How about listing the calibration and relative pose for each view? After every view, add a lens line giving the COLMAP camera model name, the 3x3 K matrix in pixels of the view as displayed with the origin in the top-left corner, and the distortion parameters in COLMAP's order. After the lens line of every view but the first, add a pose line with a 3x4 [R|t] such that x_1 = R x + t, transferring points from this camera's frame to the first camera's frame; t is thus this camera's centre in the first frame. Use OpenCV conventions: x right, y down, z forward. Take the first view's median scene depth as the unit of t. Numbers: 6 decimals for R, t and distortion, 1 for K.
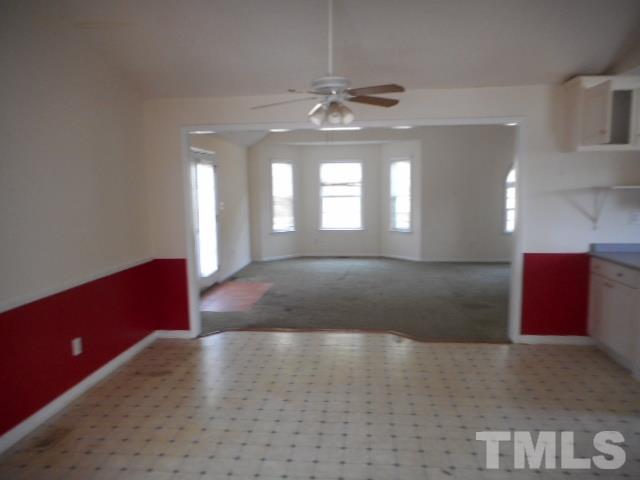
lens RADIAL K [[476.2, 0, 320.0], [0, 476.2, 240.0], [0, 0, 1]] dist [0.002208, 0.002836]
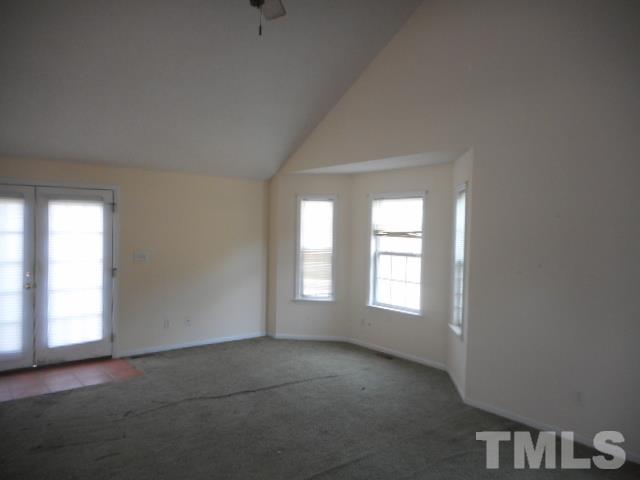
lens RADIAL K [[476.2, 0, 320.0], [0, 476.2, 240.0], [0, 0, 1]] dist [0.002208, 0.002836]
pose [[0.693231, 0.041762, -0.719505, 0.414838], [-0.105896, 0.993387, -0.044371, -0.073353], [0.712893, 0.106952, 0.693069, 0.518685]]
